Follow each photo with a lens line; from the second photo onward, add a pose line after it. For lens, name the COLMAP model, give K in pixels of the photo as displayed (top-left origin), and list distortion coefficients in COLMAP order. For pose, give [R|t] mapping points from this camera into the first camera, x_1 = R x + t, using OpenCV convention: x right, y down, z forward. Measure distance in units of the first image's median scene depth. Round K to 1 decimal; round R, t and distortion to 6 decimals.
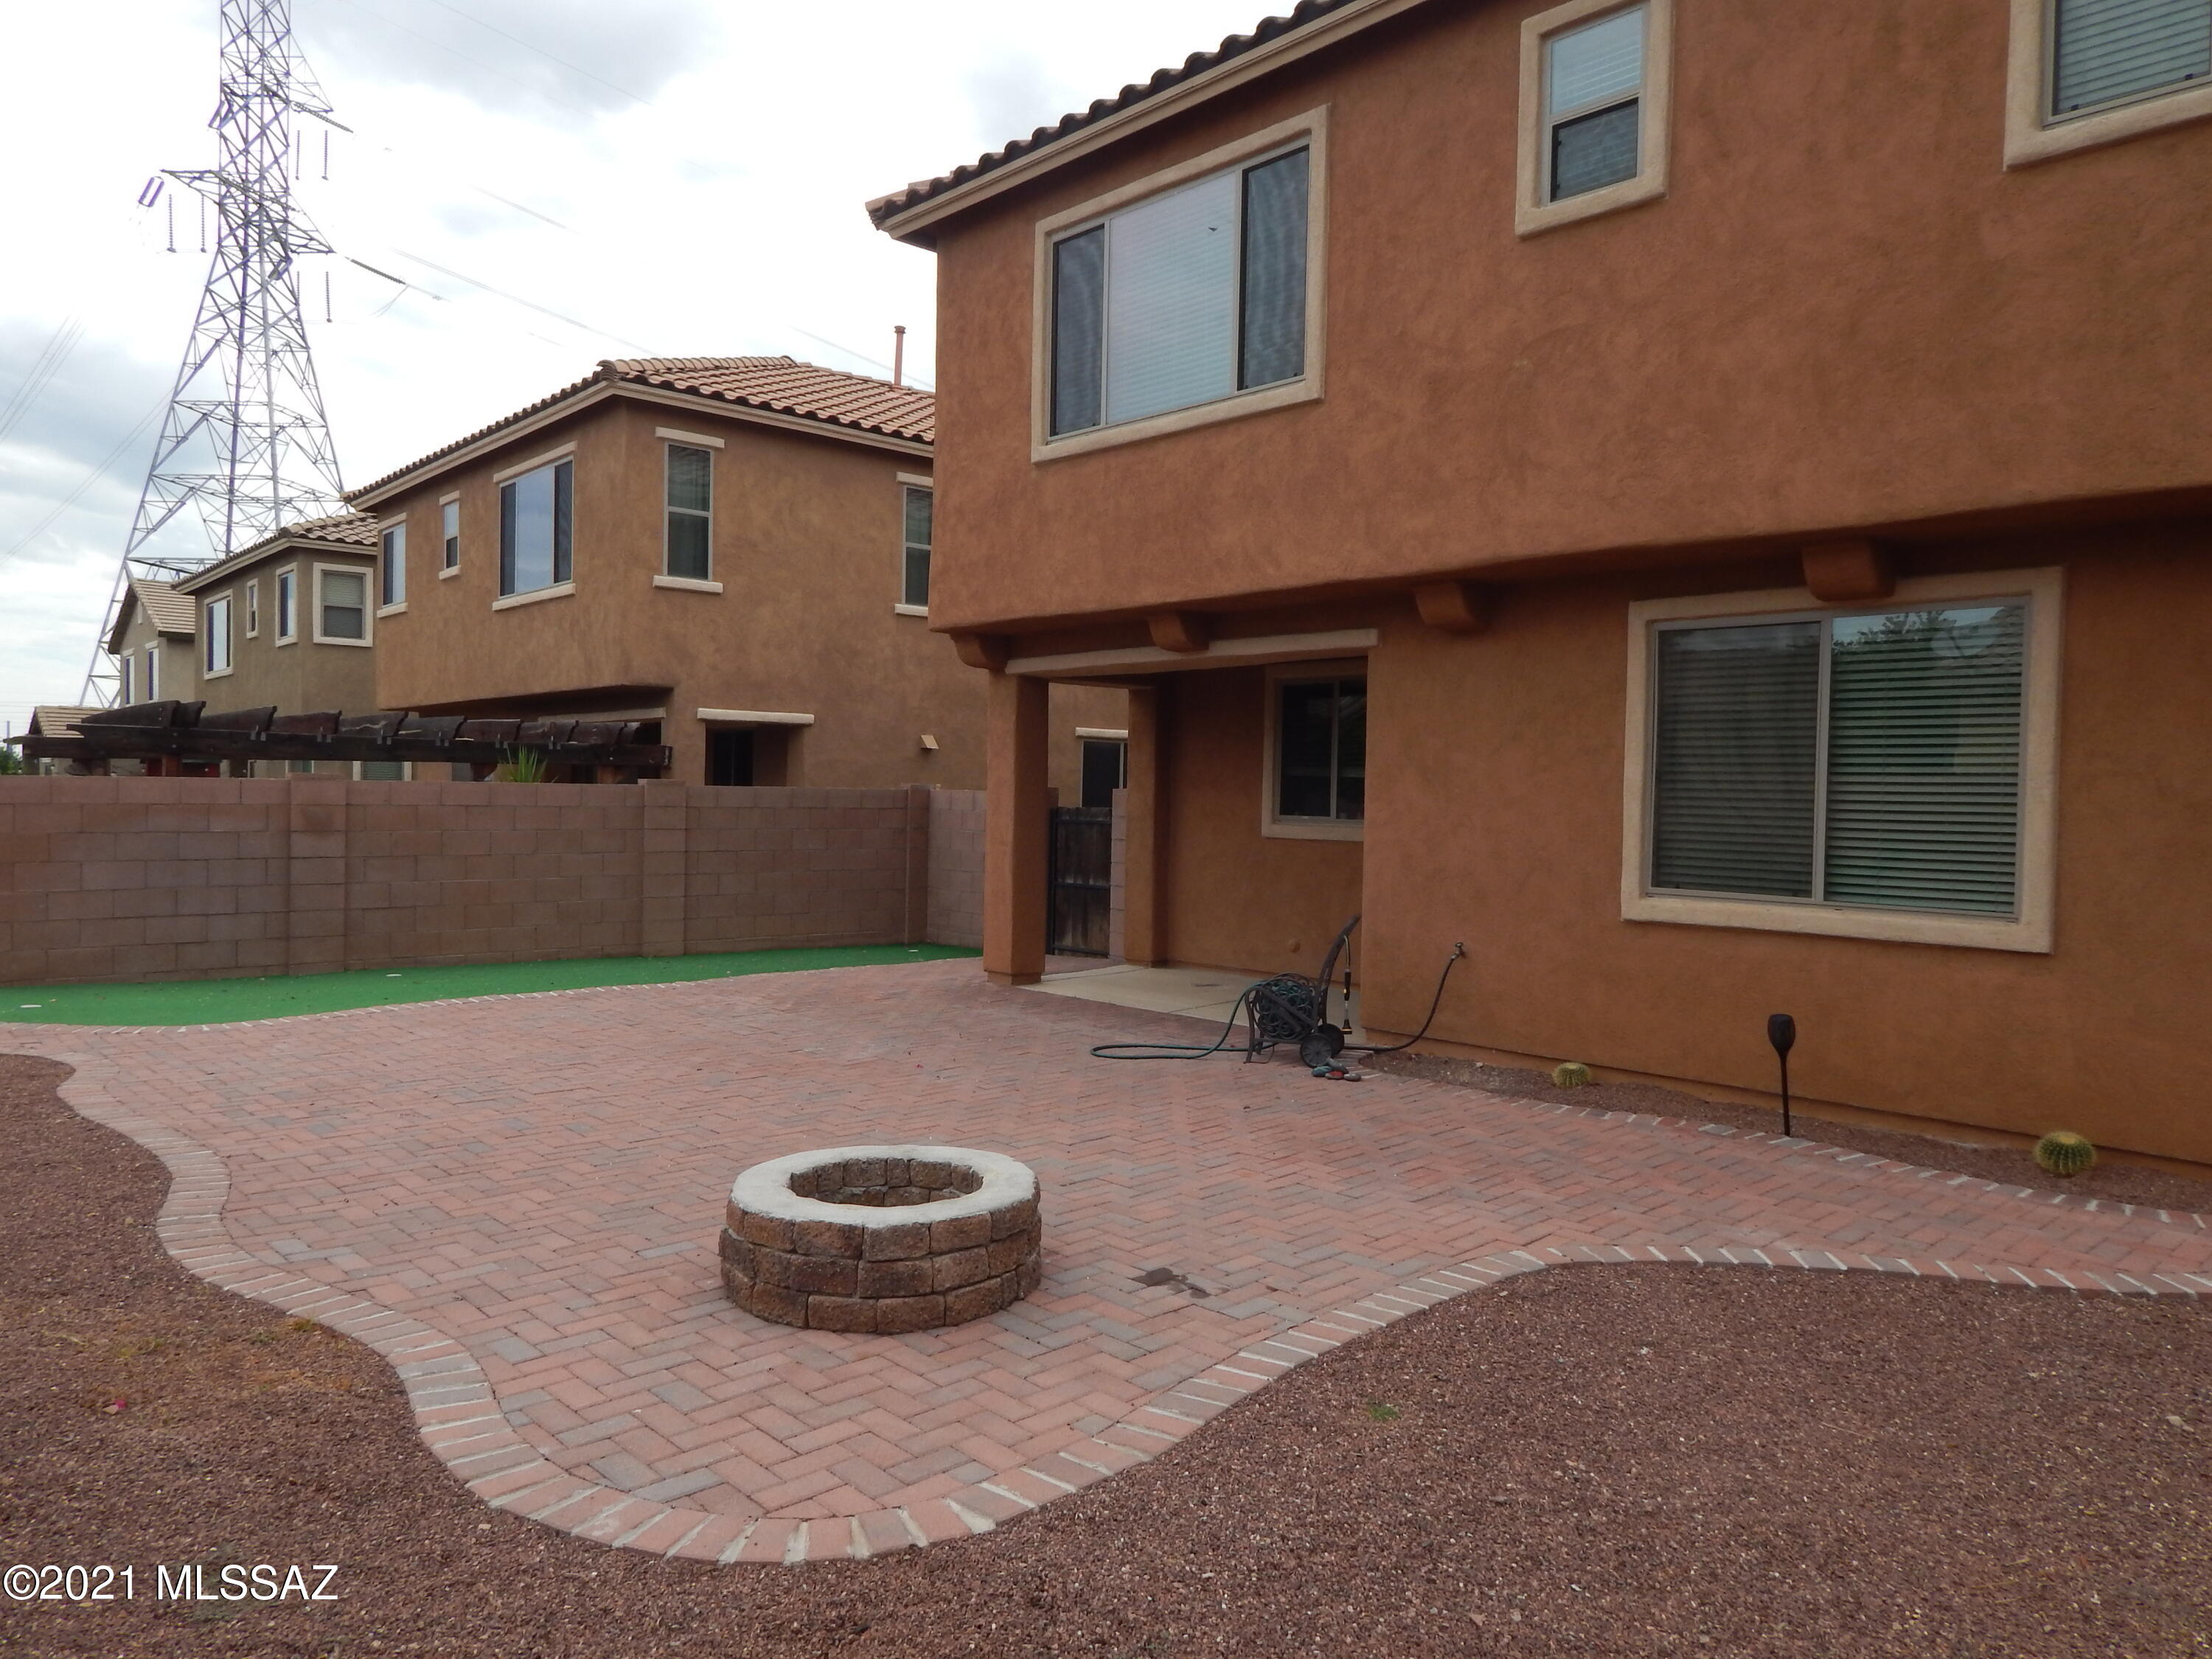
lens RADIAL K [[1474.3, 0, 1115.3], [0, 1474.3, 829.1], [0, 0, 1]] dist [0.017603, -0.009500]
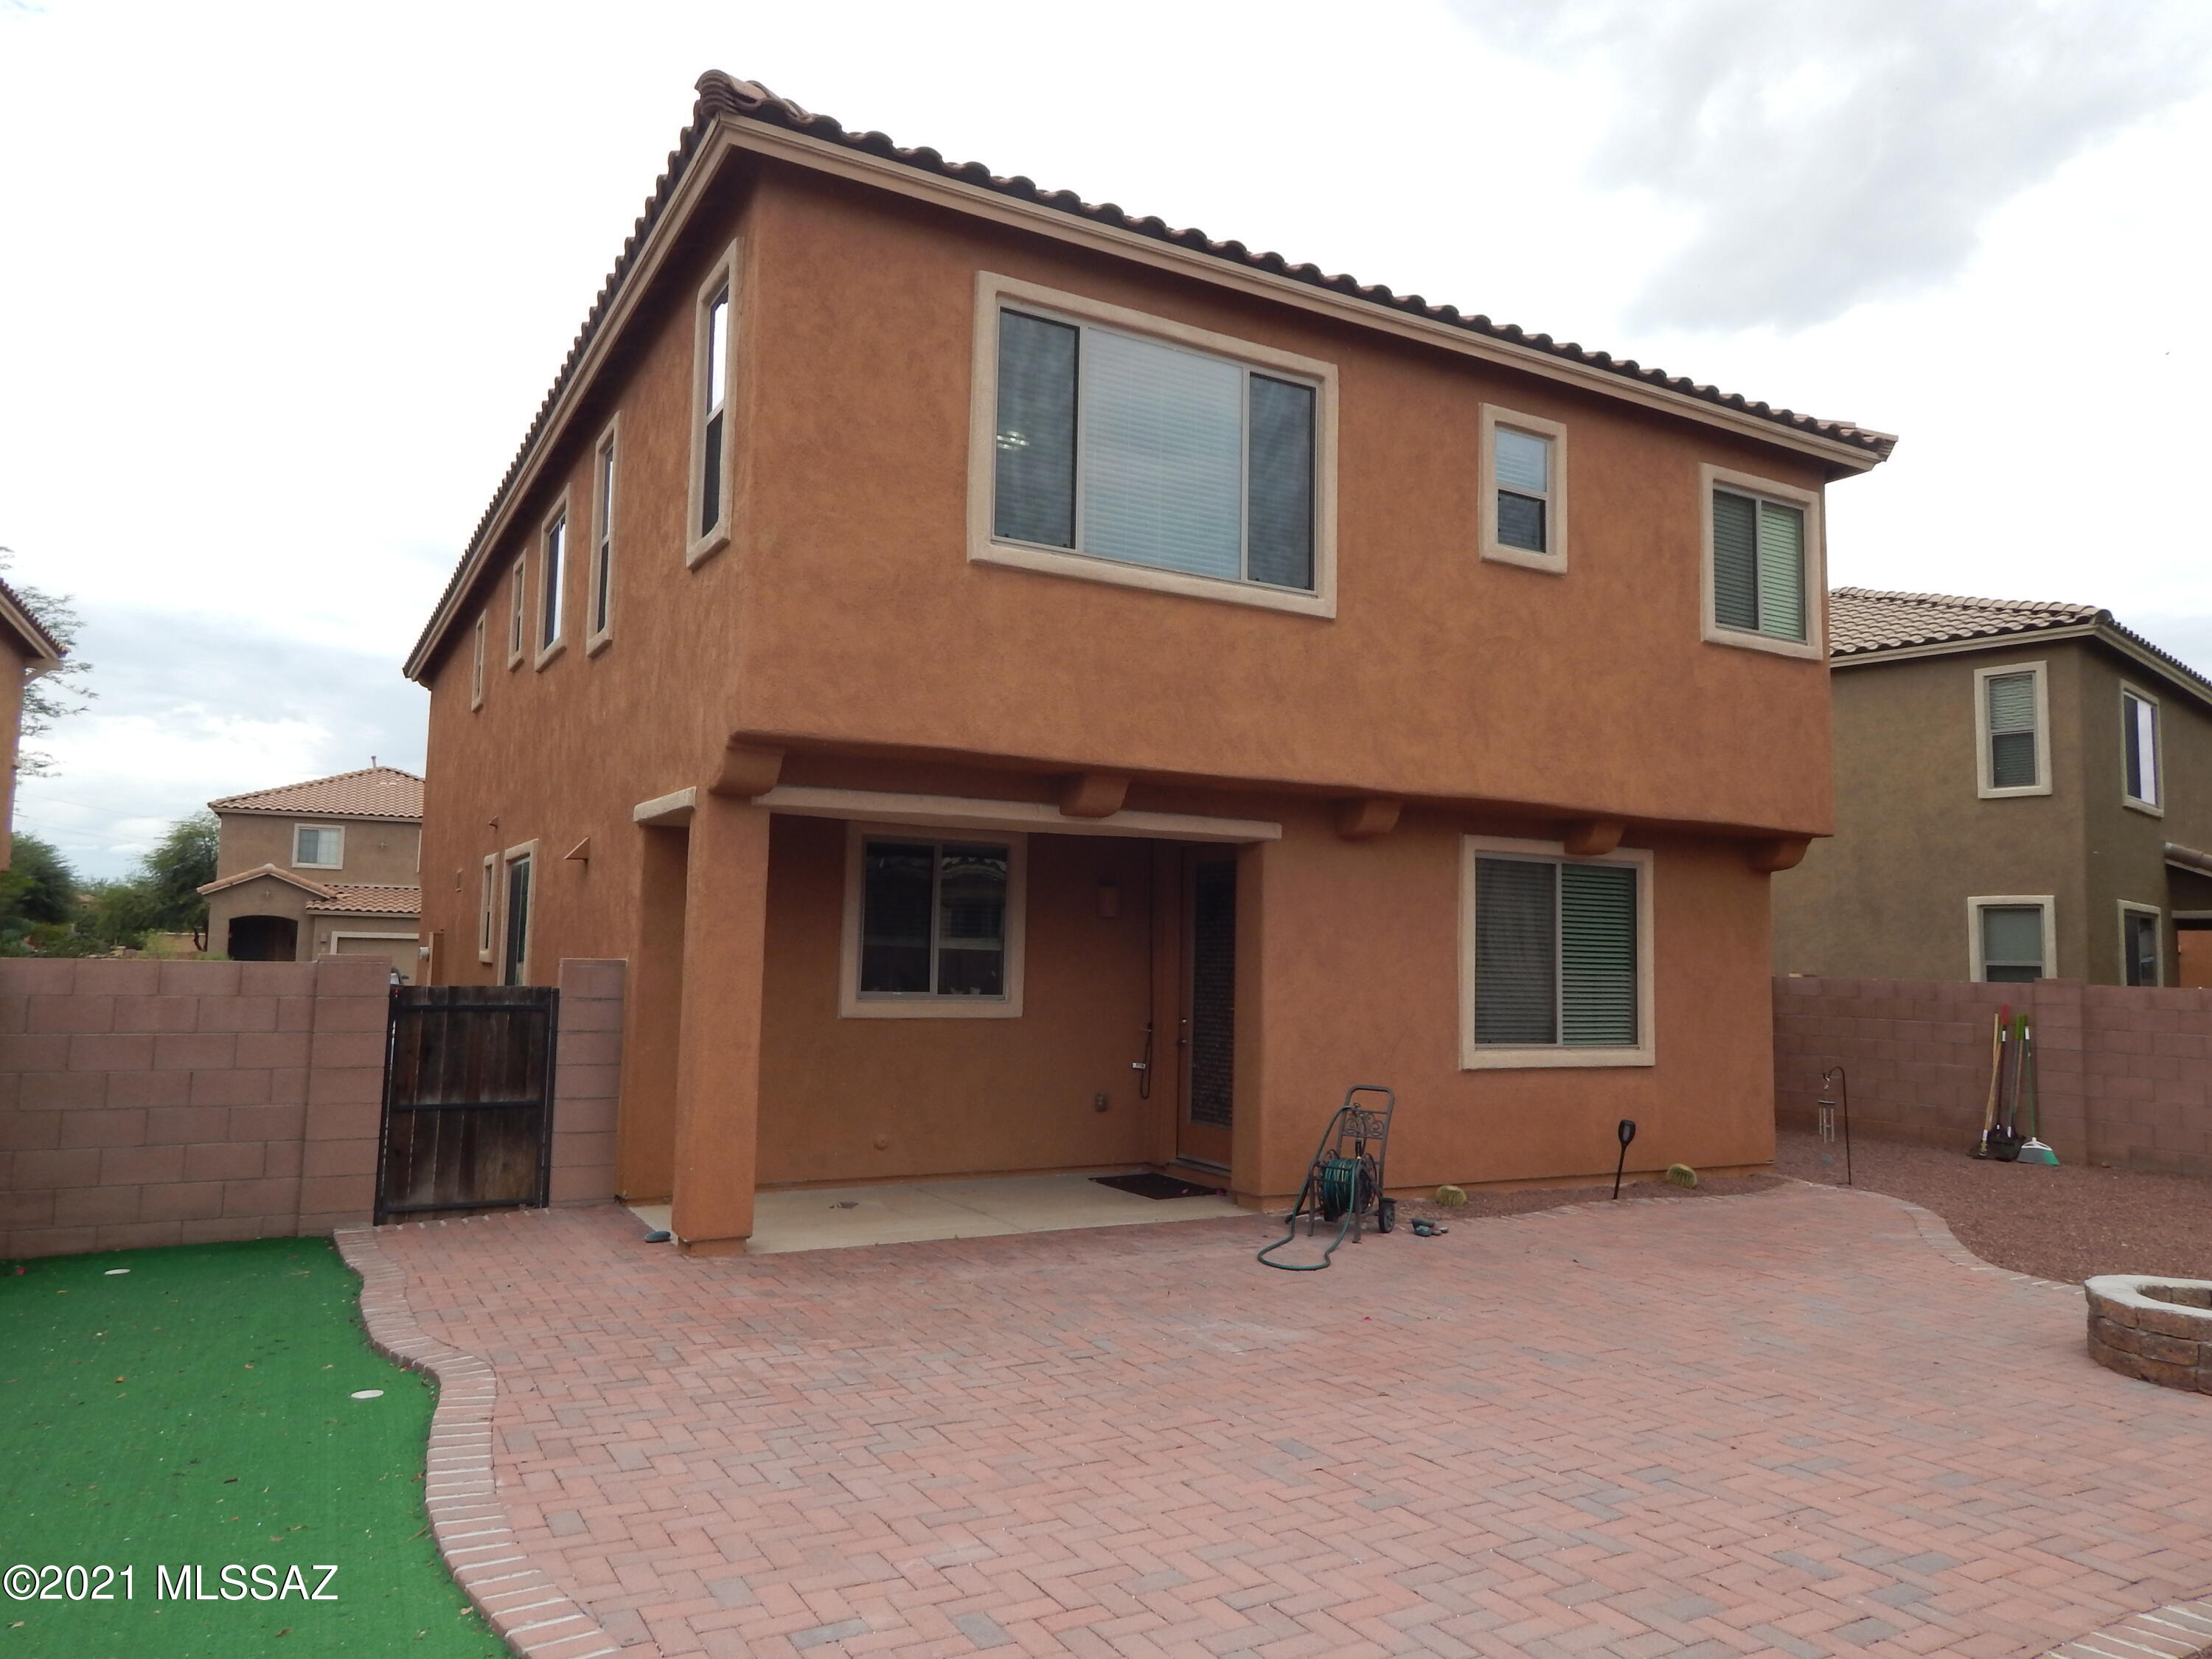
lens RADIAL K [[1474.3, 0, 1109.6], [0, 1474.3, 826.0], [0, 0, 1]] dist [0.017603, -0.009500]
pose [[0.252161, 0.075499, 0.964735, -1.053581], [0.006720, 0.996791, -0.079764, -0.054801], [-0.967662, 0.026597, 0.250845, 0.976748]]
